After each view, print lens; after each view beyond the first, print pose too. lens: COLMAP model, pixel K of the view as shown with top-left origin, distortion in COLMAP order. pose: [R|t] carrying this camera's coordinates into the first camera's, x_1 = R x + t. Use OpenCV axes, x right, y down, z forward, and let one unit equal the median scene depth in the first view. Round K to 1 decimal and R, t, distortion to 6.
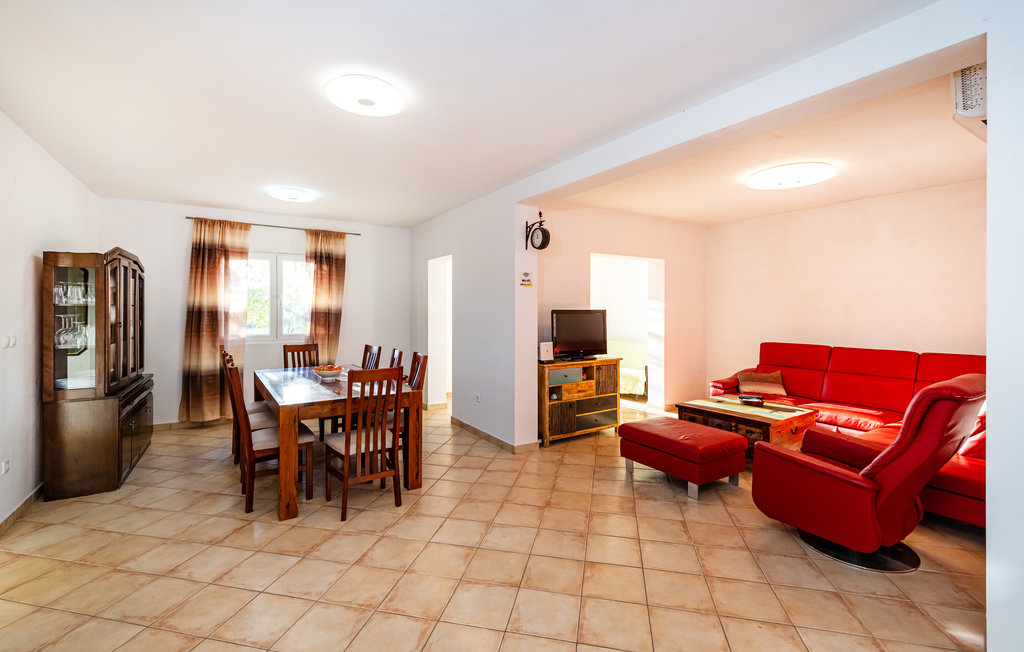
lens RADIAL K [[433.1, 0, 508.0], [0, 433.1, 313.6], [0, 0, 1]] dist [0.001510, 0.000170]
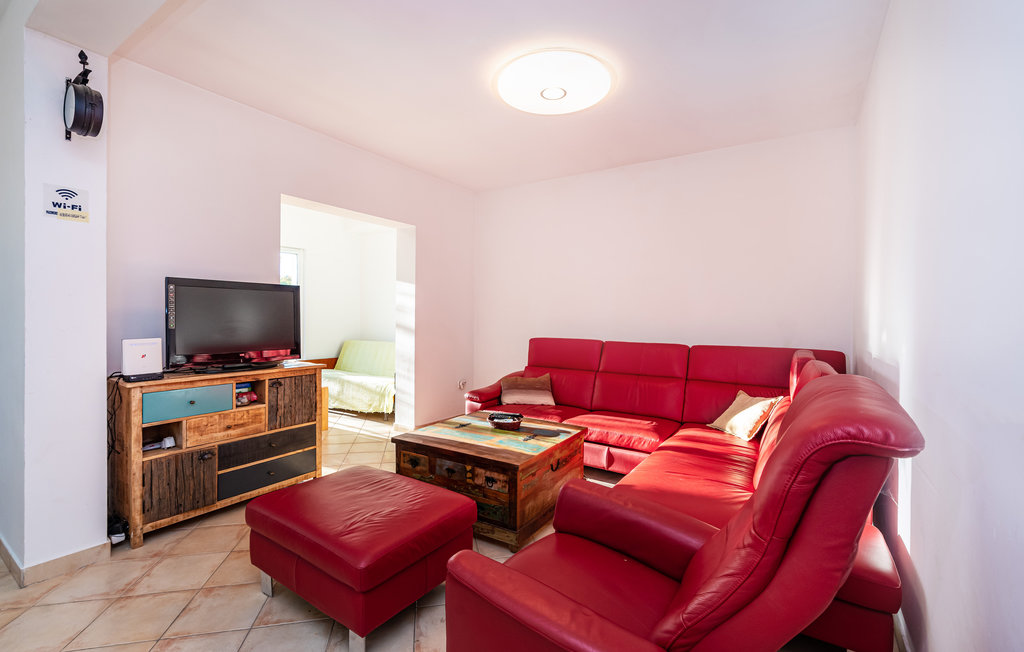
lens RADIAL K [[433.1, 0, 508.0], [0, 433.1, 313.6], [0, 0, 1]] dist [0.001510, 0.000170]
pose [[0.912574, 0.013416, 0.408692, 0.268421], [-0.008927, 0.999877, -0.012890, 0.039193], [-0.408815, 0.008115, 0.912581, 0.354951]]
